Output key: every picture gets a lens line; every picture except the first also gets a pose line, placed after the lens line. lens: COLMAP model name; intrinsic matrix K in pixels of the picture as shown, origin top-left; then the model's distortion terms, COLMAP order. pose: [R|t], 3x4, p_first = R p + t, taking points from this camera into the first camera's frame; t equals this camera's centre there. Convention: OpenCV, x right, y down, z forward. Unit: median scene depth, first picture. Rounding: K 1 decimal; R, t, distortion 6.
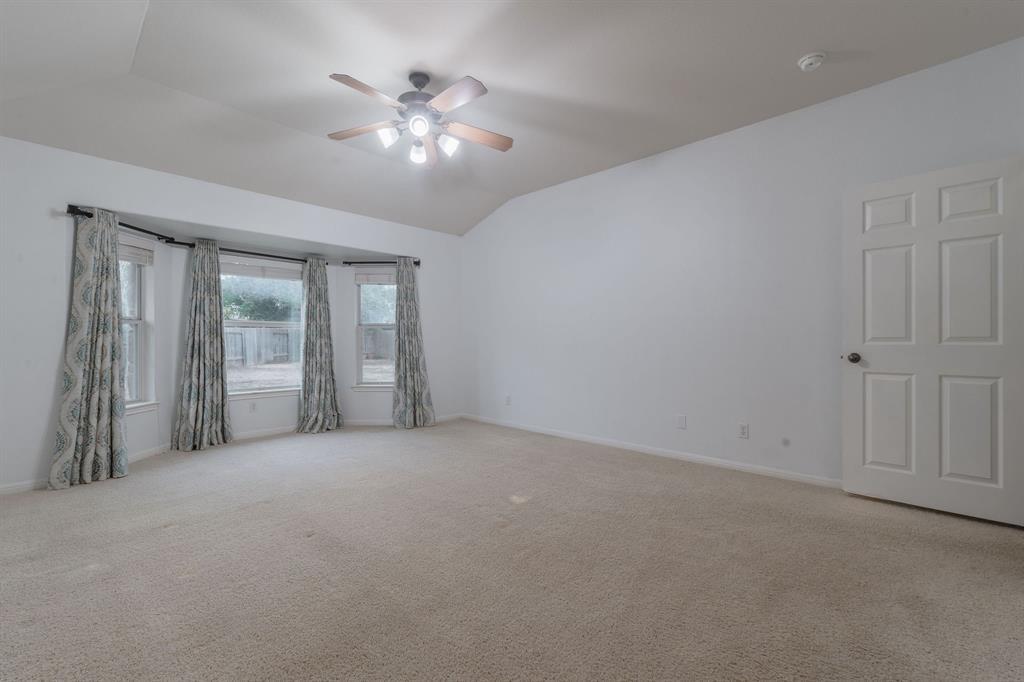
lens RADIAL K [[437.8, 0, 507.1], [0, 437.8, 341.4], [0, 0, 1]] dist [-0.006889, 0.002117]
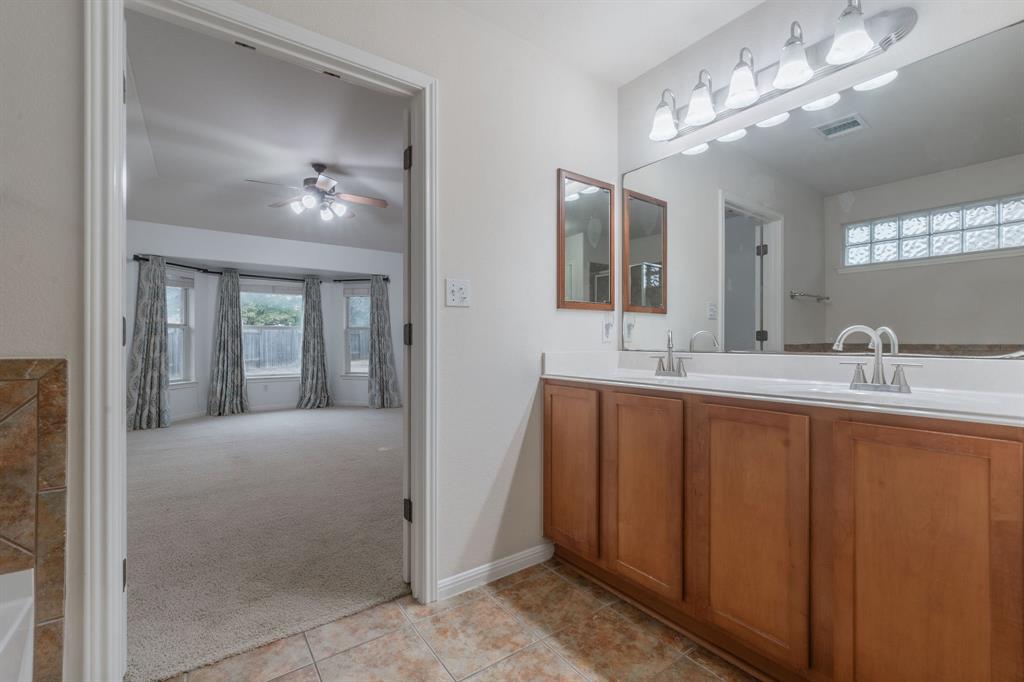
lens RADIAL K [[437.8, 0, 507.1], [0, 437.8, 341.4], [0, 0, 1]] dist [-0.006889, 0.002117]
pose [[0.983135, 0.001971, -0.182873, 0.455870], [-0.002208, 0.999997, -0.001096, 0.002851], [0.182871, 0.001481, 0.983136, -0.233198]]
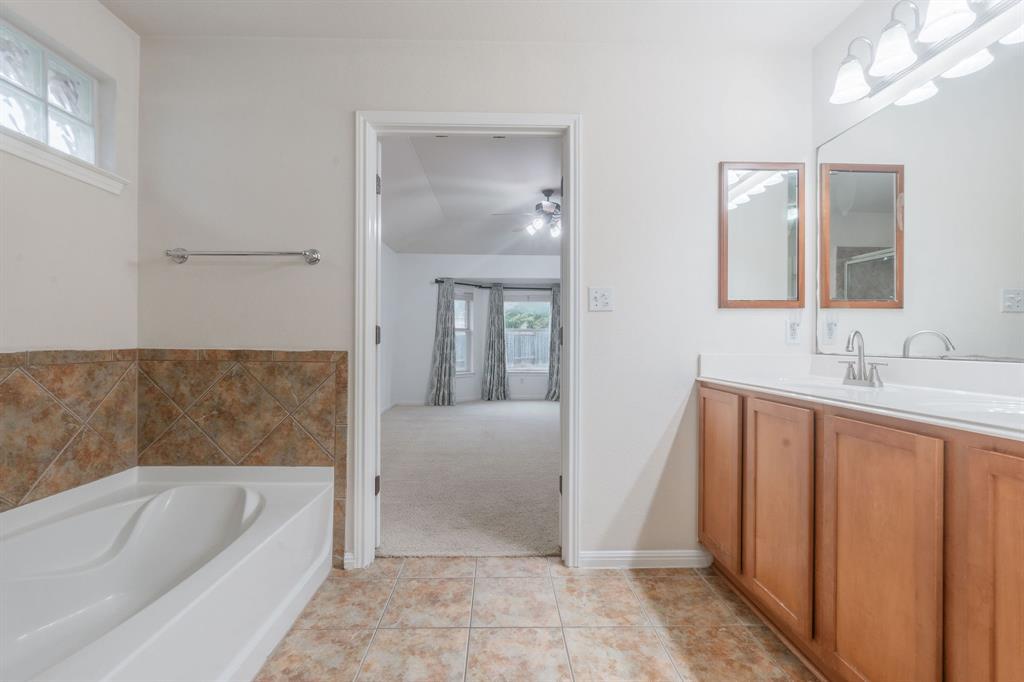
lens RADIAL K [[437.8, 0, 507.1], [0, 437.8, 341.4], [0, 0, 1]] dist [-0.006889, 0.002117]
pose [[0.709901, 0.004626, -0.704287, 0.590562], [-0.006985, 0.999975, -0.000472, 0.002575], [0.704267, 0.005255, 0.709916, -0.232698]]
